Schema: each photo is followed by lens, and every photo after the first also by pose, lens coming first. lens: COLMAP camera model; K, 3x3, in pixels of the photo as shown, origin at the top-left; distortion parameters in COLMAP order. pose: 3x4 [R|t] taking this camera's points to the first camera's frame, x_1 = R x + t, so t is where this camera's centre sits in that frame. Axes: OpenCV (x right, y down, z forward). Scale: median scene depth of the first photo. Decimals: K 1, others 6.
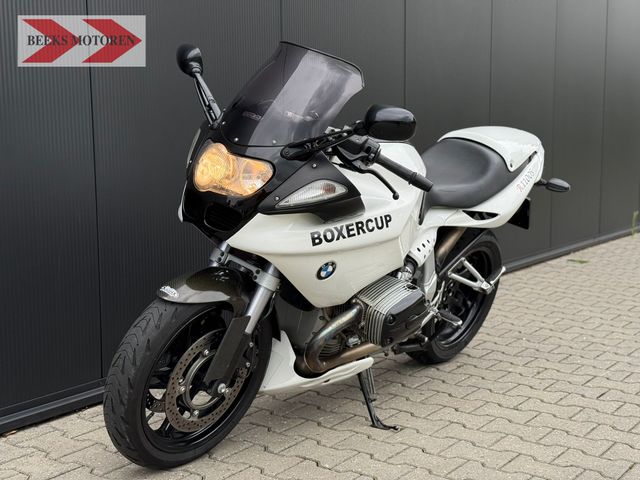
lens RADIAL K [[888.8, 0, 320.0], [0, 888.8, 240.0], [0, 0, 1]] dist [0.175034, -0.431637]
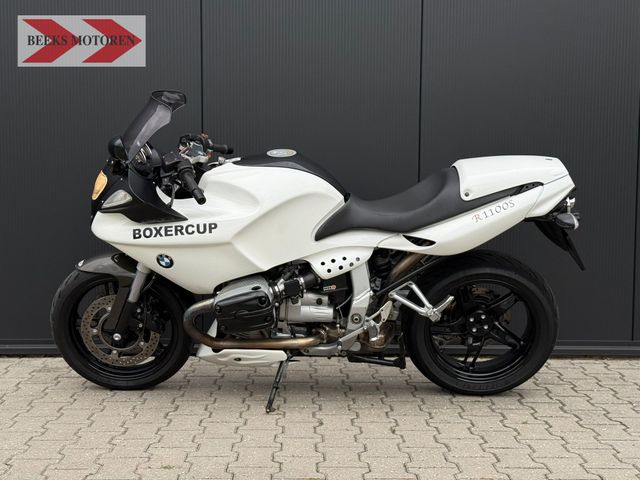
lens RADIAL K [[888.8, 0, 320.0], [0, 888.8, 240.0], [0, 0, 1]] dist [0.175034, -0.431637]
pose [[0.605133, 0.063724, -0.793570, 1.110901], [-0.108117, 0.994135, -0.002615, -0.016949], [0.788749, 0.087381, 0.608473, 0.344251]]
